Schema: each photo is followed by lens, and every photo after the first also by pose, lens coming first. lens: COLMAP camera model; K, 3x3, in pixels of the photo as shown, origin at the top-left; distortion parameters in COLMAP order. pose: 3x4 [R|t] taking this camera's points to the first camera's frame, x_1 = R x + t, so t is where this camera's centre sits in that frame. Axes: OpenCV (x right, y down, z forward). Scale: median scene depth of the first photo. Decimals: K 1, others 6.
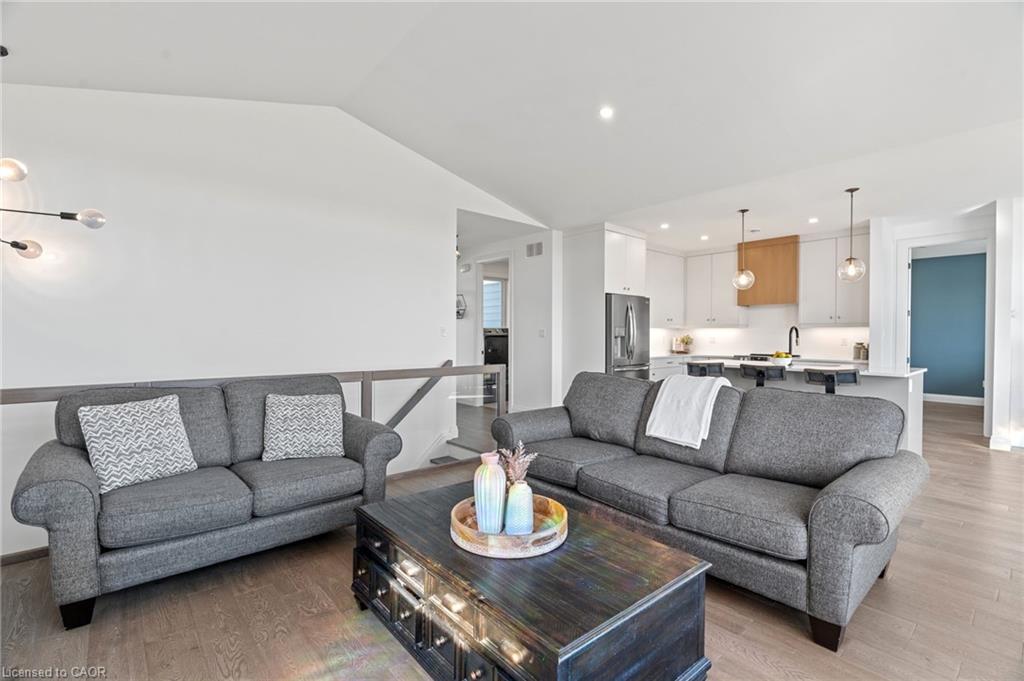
lens RADIAL K [[468.4, 0, 512.0], [0, 468.4, 340.5], [0, 0, 1]] dist [0.001791, 0.000334]
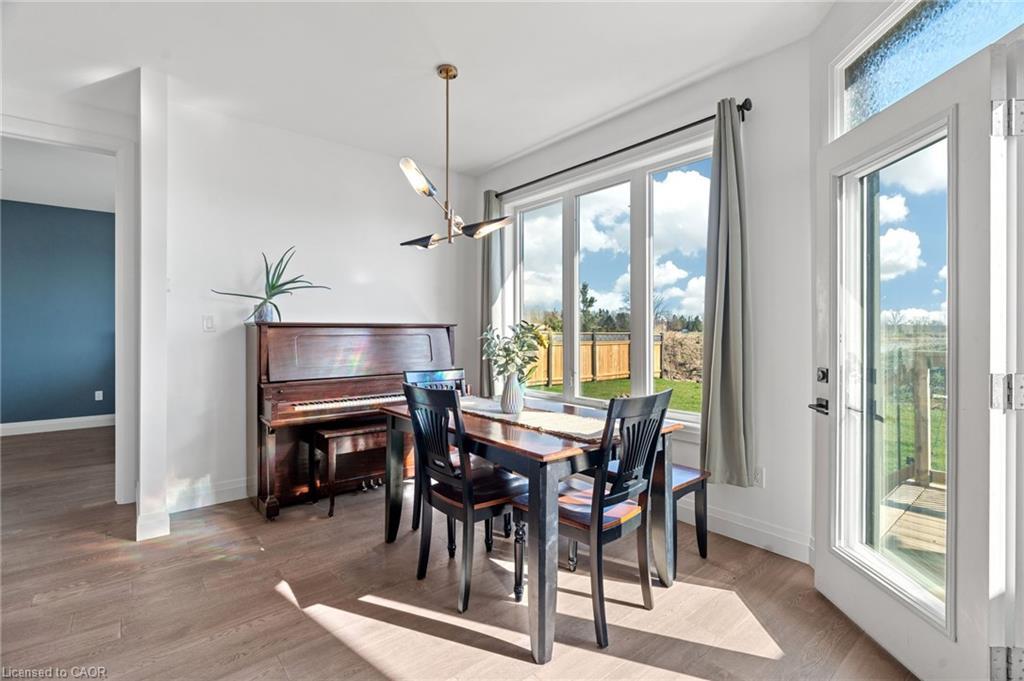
lens RADIAL K [[464.3, 0, 514.2], [0, 464.3, 334.1], [0, 0, 1]] dist [-0.015501, -0.000751]
pose [[0.024331, -0.013129, 0.999618, 0.410608], [0.013632, 0.999825, 0.012800, 0.000804], [-0.999611, 0.013315, 0.024505, 0.447359]]
